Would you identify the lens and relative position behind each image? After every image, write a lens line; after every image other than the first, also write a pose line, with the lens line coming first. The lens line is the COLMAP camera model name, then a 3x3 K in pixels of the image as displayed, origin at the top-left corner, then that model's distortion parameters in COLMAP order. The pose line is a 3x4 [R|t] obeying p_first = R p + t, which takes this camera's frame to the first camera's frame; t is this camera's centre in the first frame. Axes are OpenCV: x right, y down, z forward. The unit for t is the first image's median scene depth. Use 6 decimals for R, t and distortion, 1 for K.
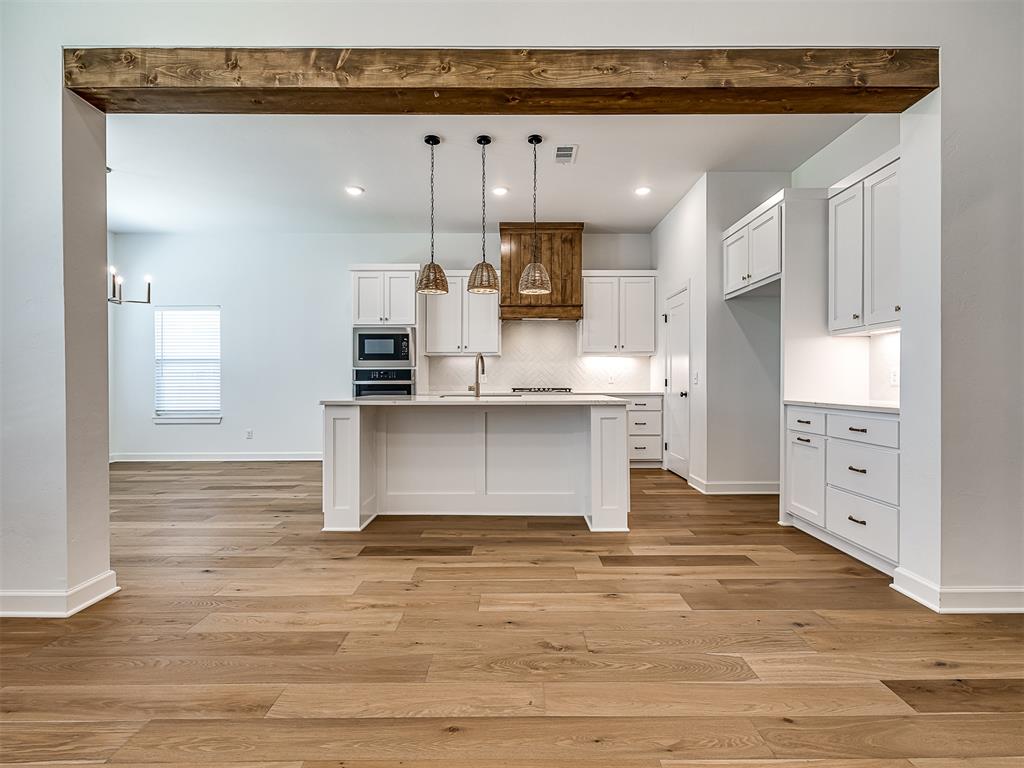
lens RADIAL K [[484.6, 0, 519.3], [0, 484.6, 383.4], [0, 0, 1]] dist [0.003432, -0.000685]
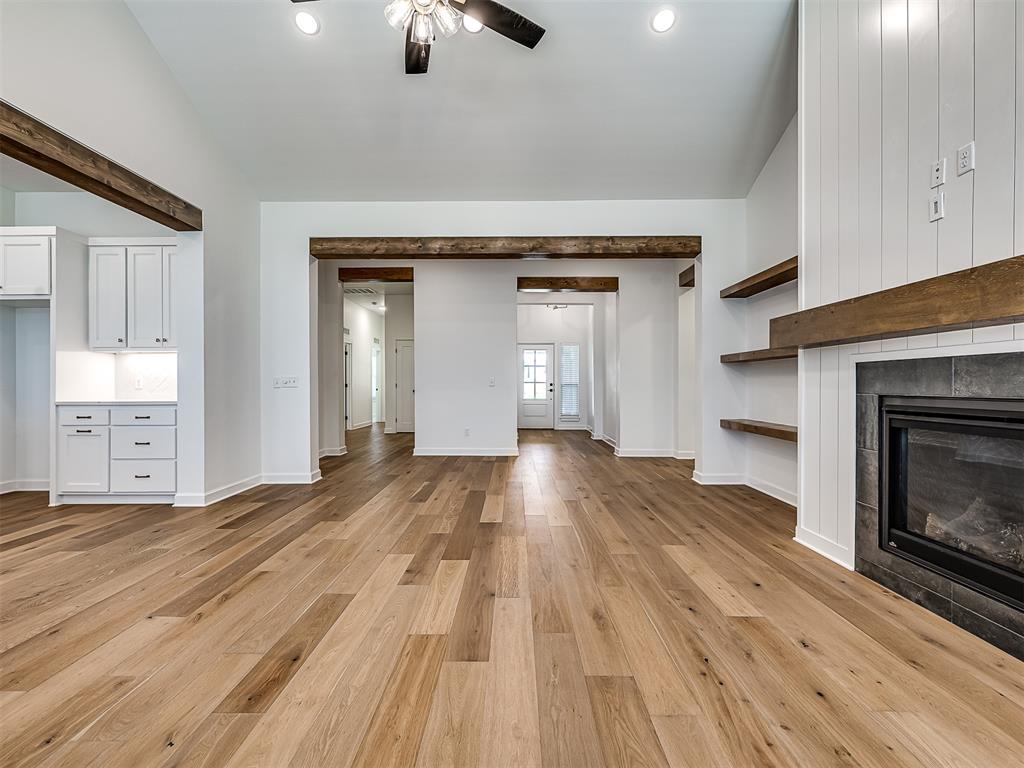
lens RADIAL K [[484.6, 0, 514.4], [0, 484.6, 386.4], [0, 0, 1]] dist [0.003432, -0.000685]
pose [[0.009681, -0.002458, 0.999950, -0.929490], [0.010323, 0.999944, 0.002358, 0.007904], [-0.999900, 0.010300, 0.009706, -0.214780]]
